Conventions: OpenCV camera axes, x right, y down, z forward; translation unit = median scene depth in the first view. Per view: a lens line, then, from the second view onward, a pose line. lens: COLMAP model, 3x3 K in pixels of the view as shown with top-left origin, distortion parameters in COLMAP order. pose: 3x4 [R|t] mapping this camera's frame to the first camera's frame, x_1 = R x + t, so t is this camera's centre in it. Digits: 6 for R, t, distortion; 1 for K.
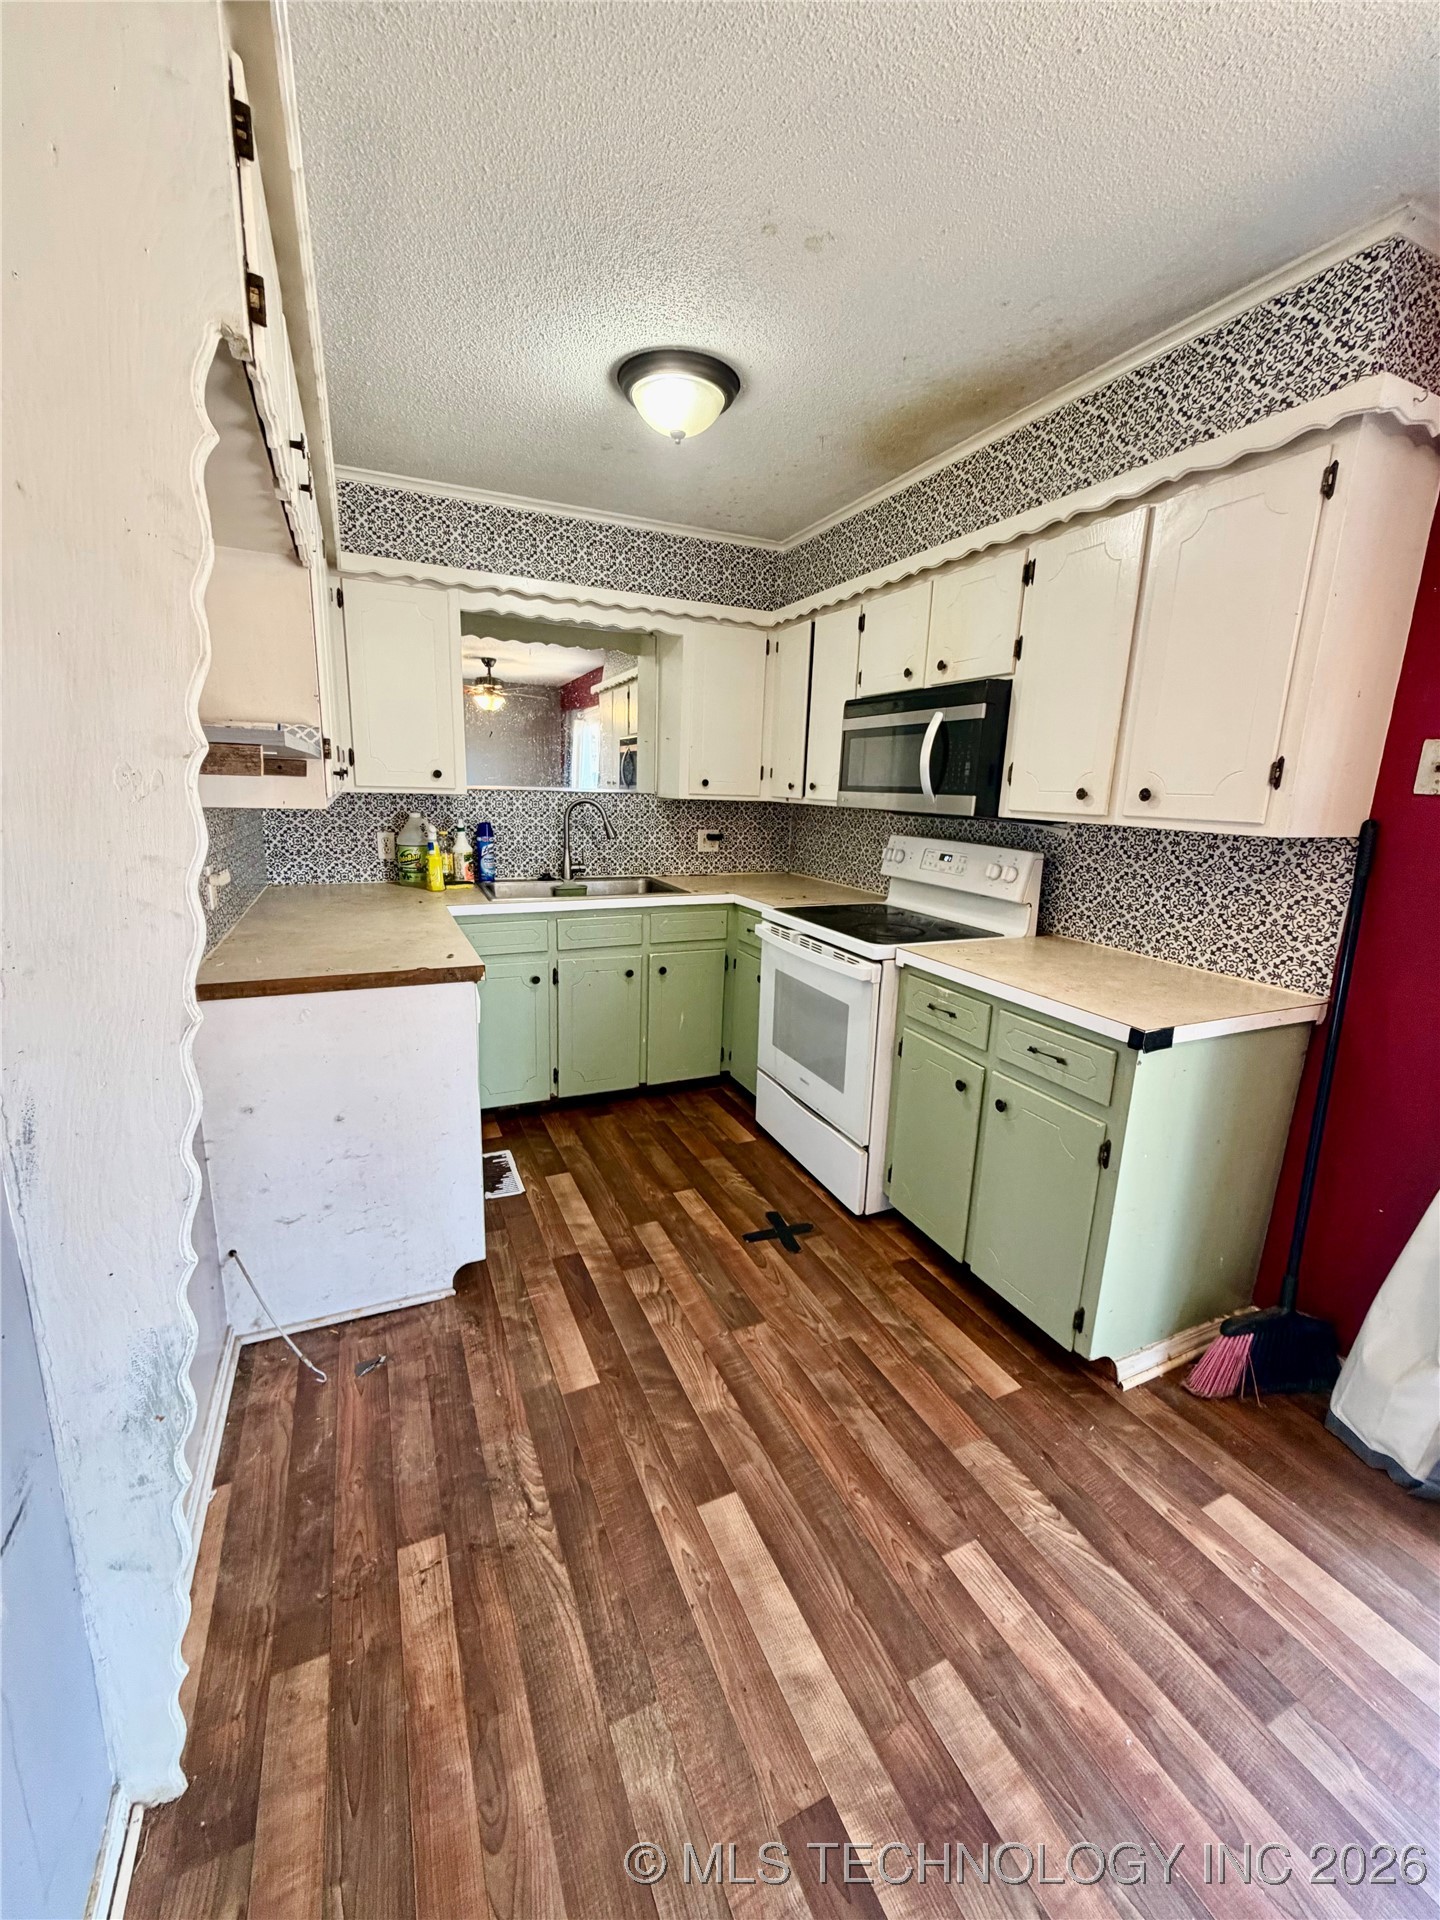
lens RADIAL K [[762.5, 0, 720.9], [0, 762.5, 954.9], [0, 0, 1]] dist [-0.000167, -0.000095]
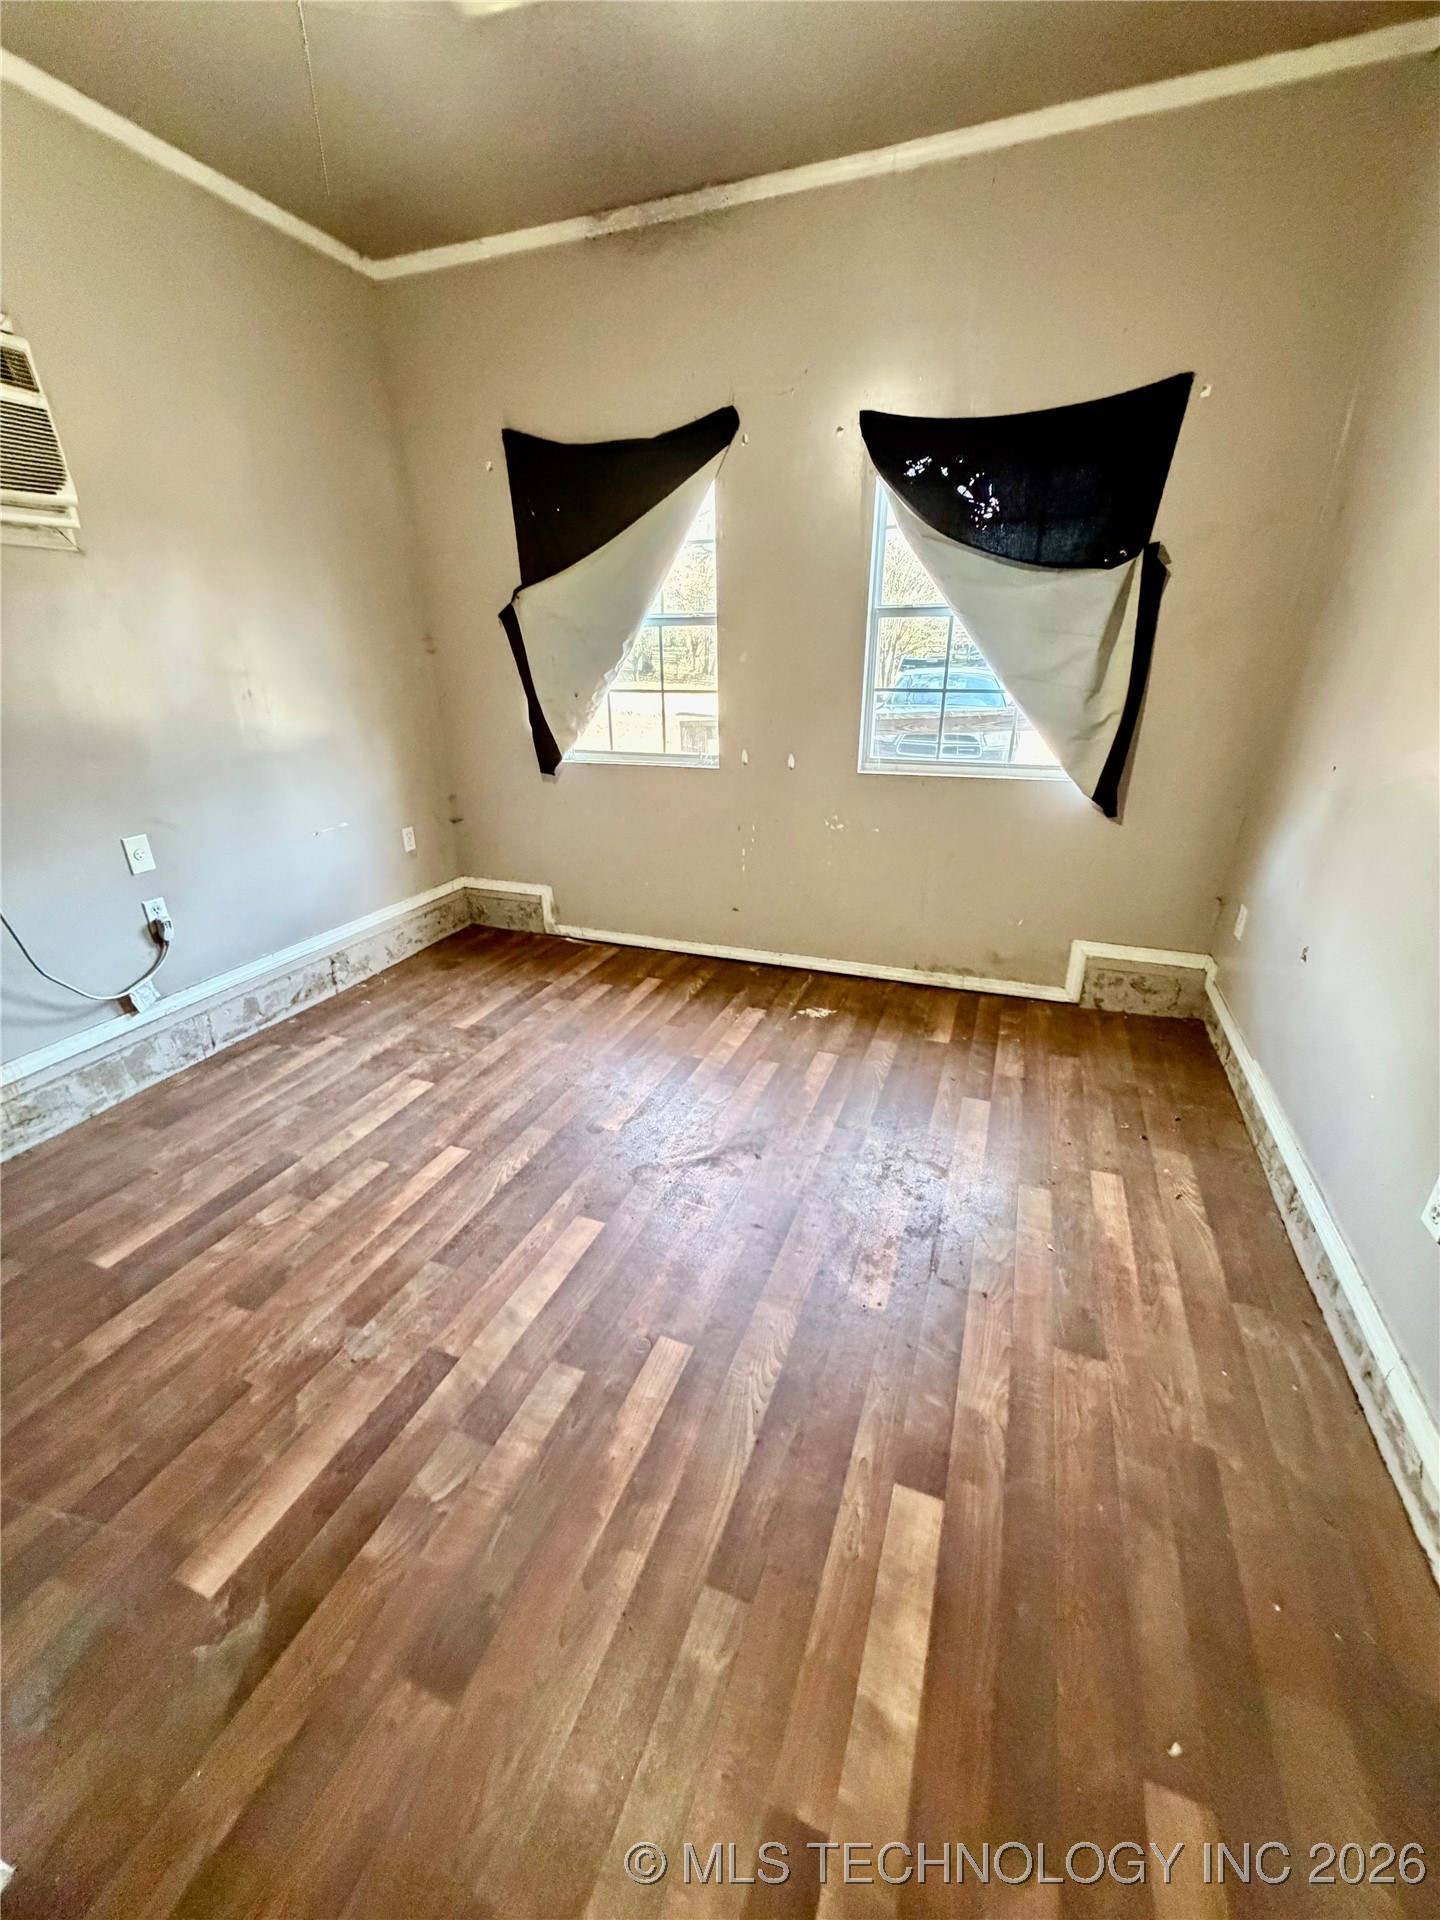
lens RADIAL K [[762.5, 0, 717.8], [0, 762.5, 954.9], [0, 0, 1]] dist [-0.000167, -0.000095]
pose [[0.689350, 0.234808, -0.685318, 0.820465], [-0.128085, 0.970615, 0.203720, -0.038366], [0.713015, -0.052655, 0.699169, 0.207222]]
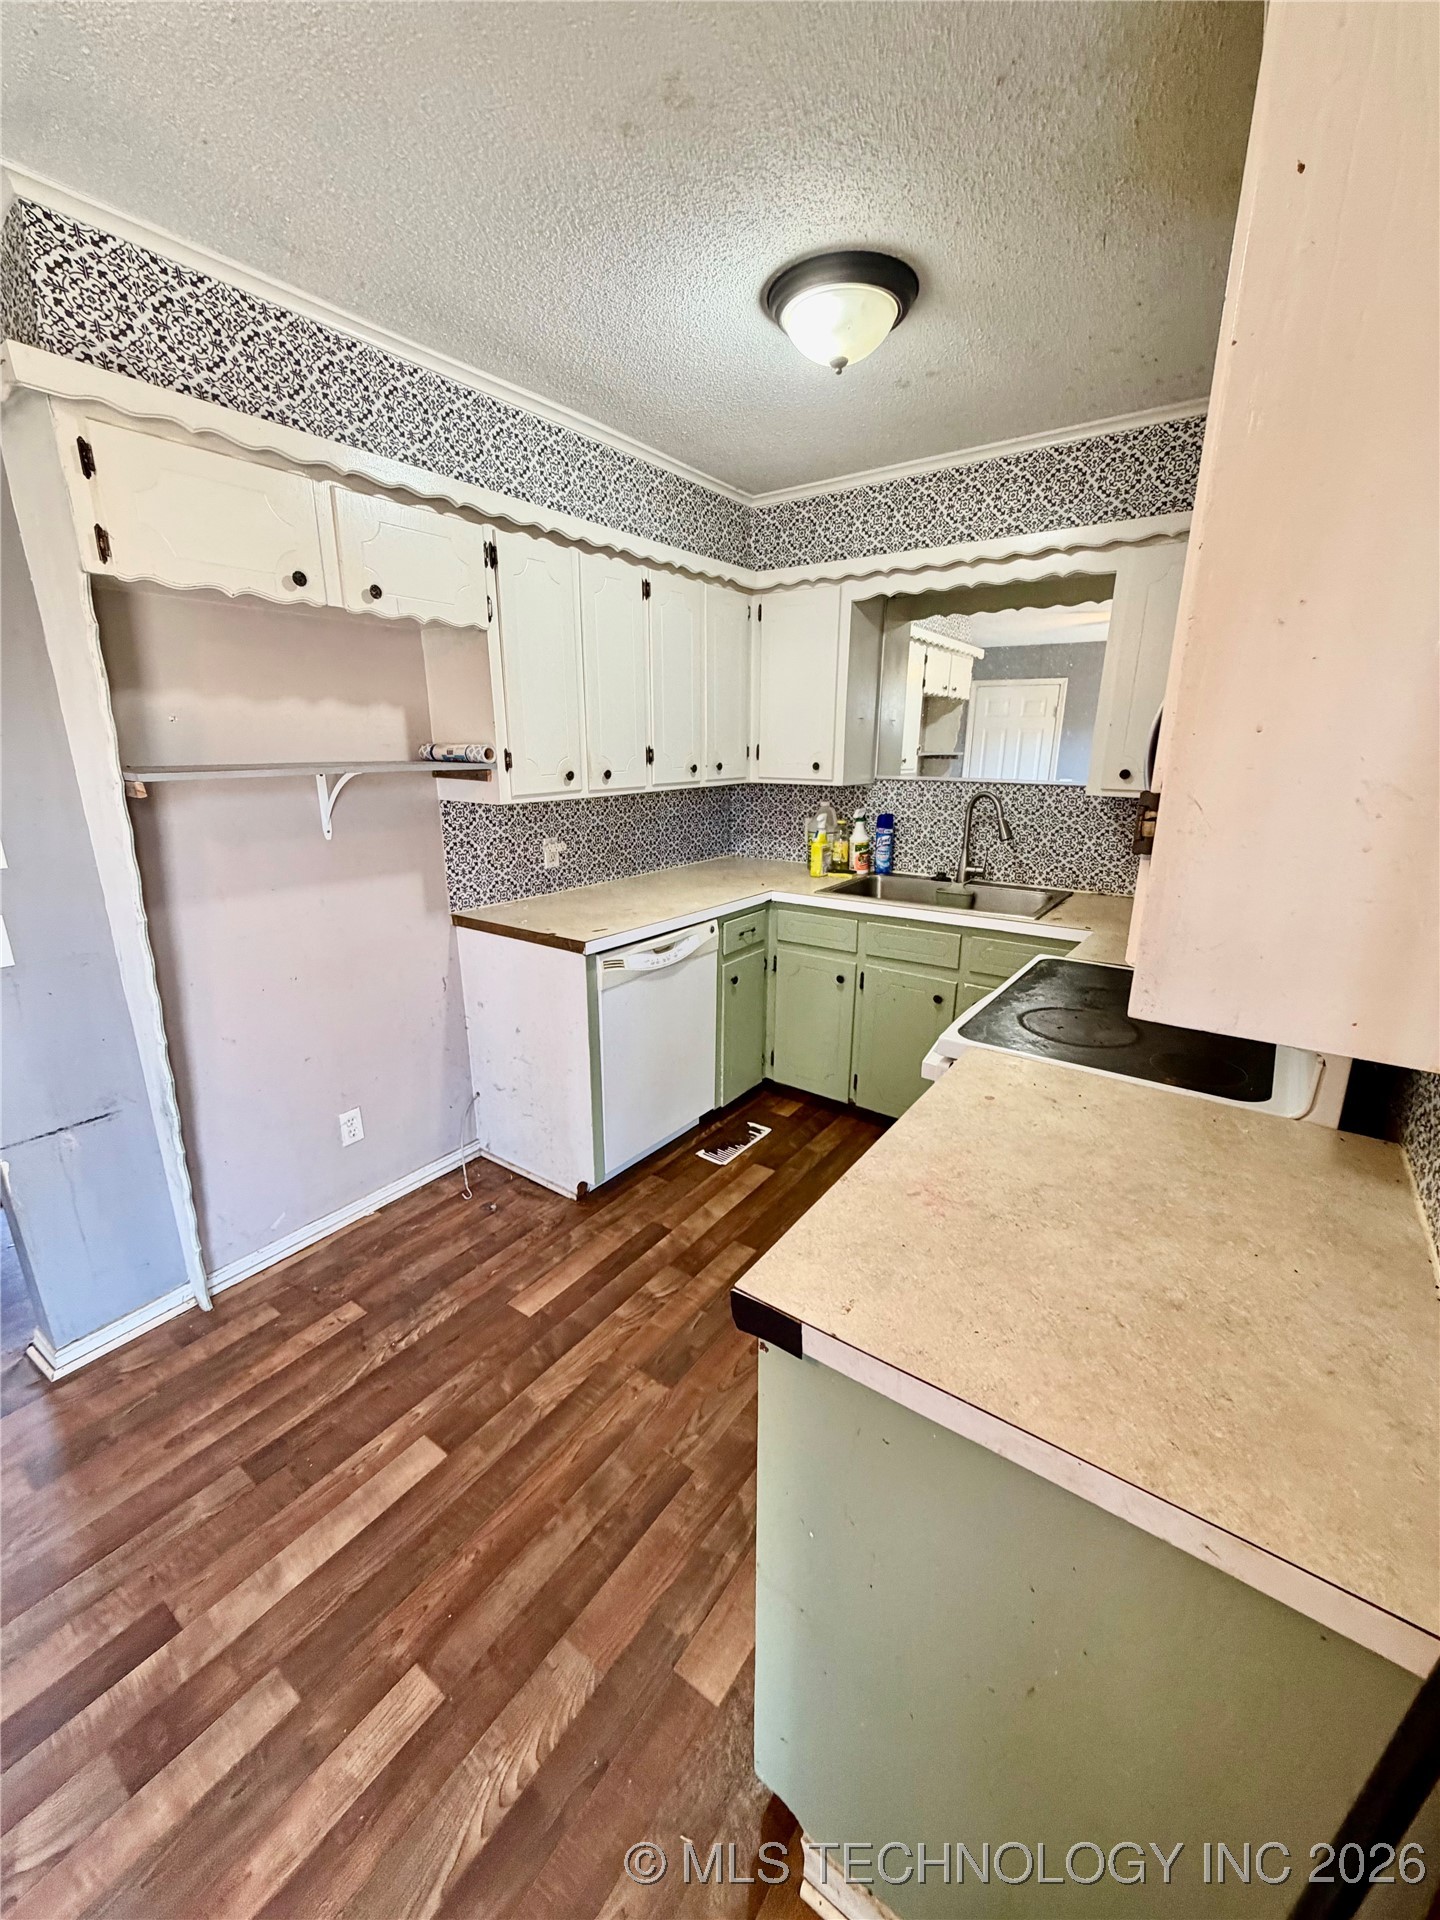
lens RADIAL K [[762.5, 0, 720.6], [0, 762.5, 955.2], [0, 0, 1]] dist [-0.000167, -0.000095]
pose [[0.498030, 0.208985, -0.841600, 0.842677], [-0.176254, 0.974662, 0.137725, -0.177542], [0.849058, 0.079745, 0.522246, 0.610379]]
